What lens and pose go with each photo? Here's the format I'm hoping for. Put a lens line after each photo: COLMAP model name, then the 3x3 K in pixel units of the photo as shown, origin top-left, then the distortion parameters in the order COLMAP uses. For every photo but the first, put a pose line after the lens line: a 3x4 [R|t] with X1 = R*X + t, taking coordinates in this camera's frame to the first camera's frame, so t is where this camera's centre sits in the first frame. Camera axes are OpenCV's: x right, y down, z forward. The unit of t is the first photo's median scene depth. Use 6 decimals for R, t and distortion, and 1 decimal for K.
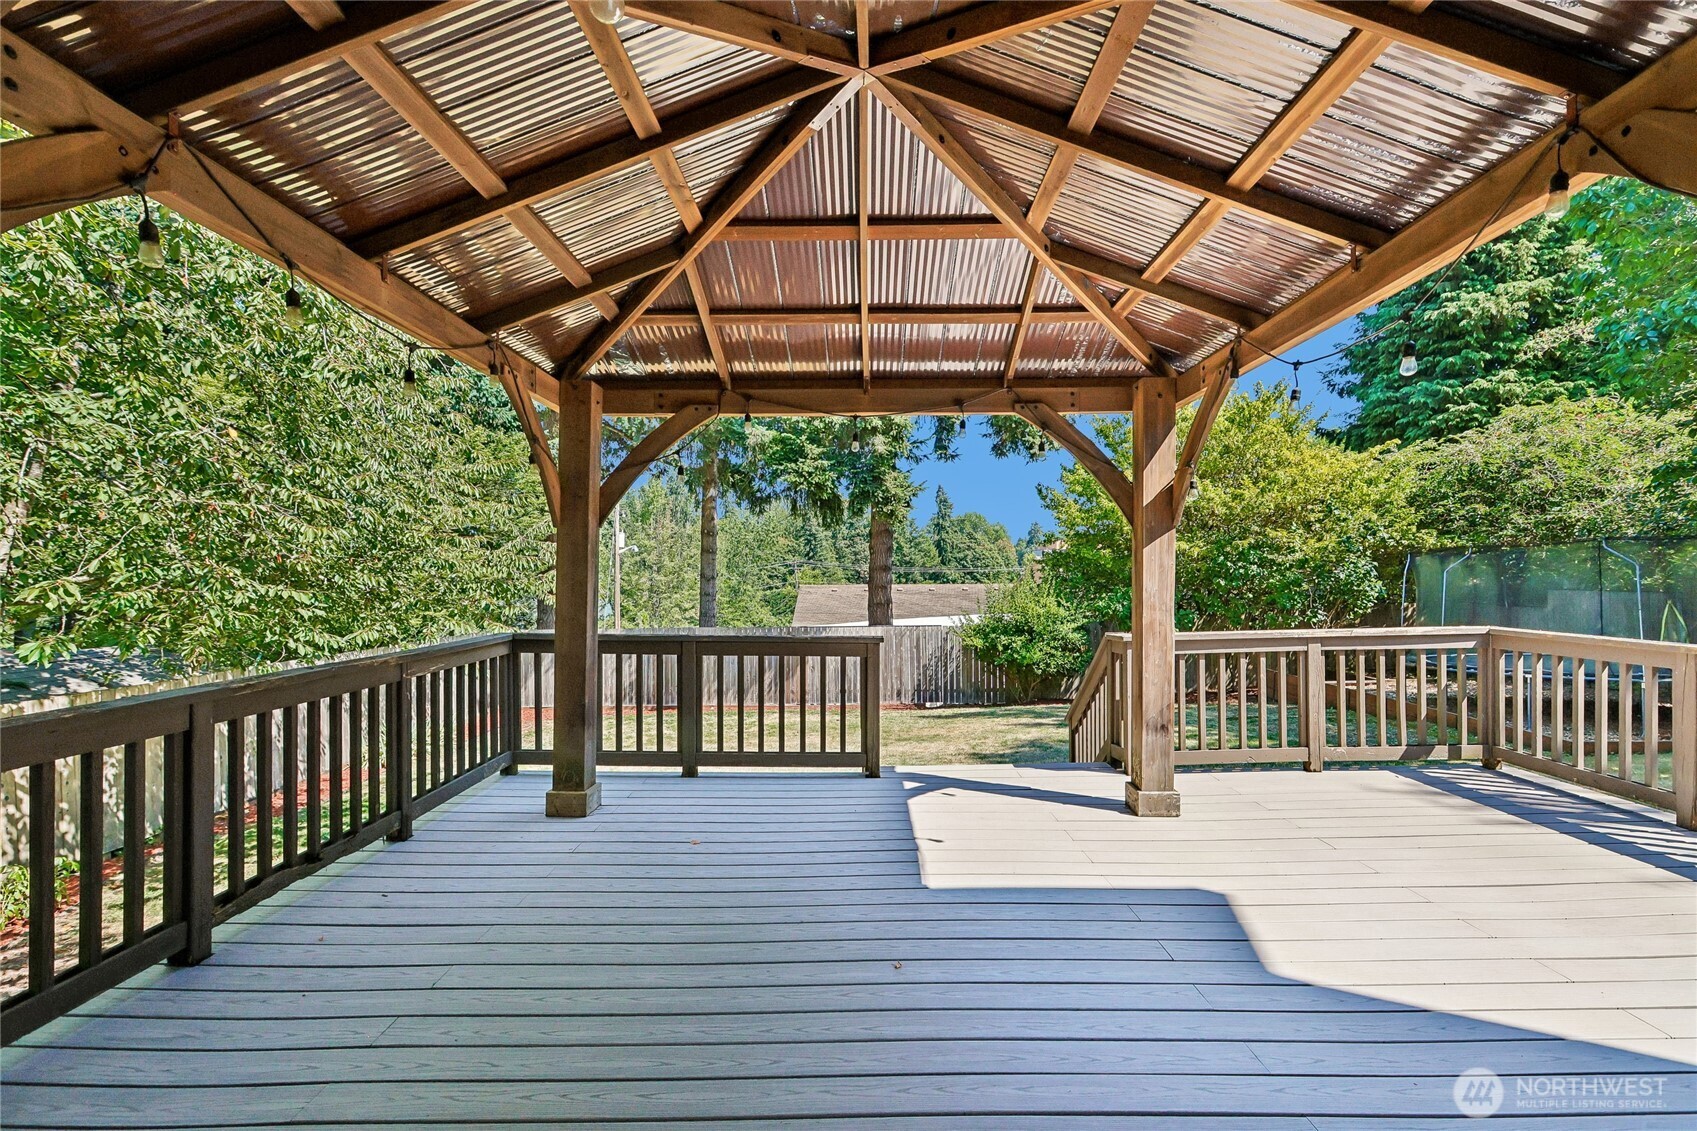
lens RADIAL K [[770.1, 0, 850.3], [0, 770.1, 572.4], [0, 0, 1]] dist [-0.012748, 0.000441]
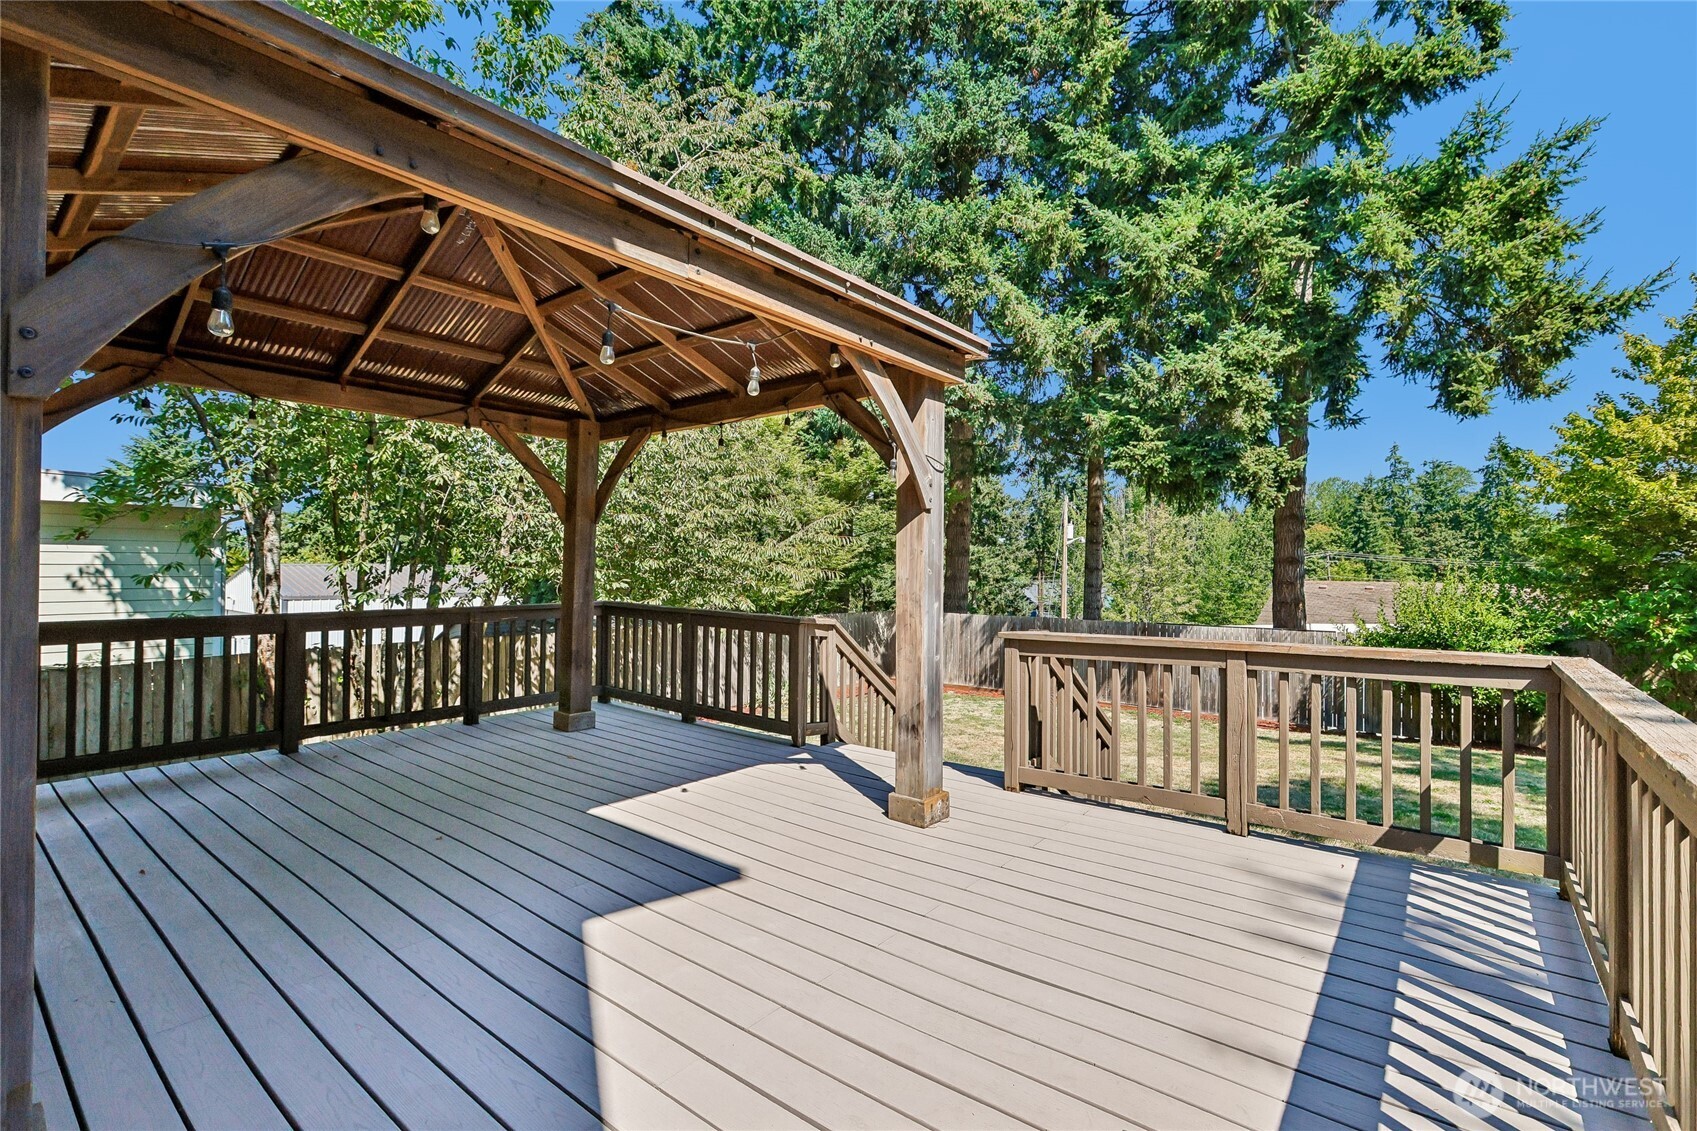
lens RADIAL K [[770.1, 0, 844.6], [0, 770.1, 555.6], [0, 0, 1]] dist [-0.012748, 0.000441]
pose [[0.781045, 0.004980, -0.624455, 0.747287], [-0.011621, 0.999911, -0.006561, 0.001365], [0.624366, 0.012381, 0.781034, 0.181200]]
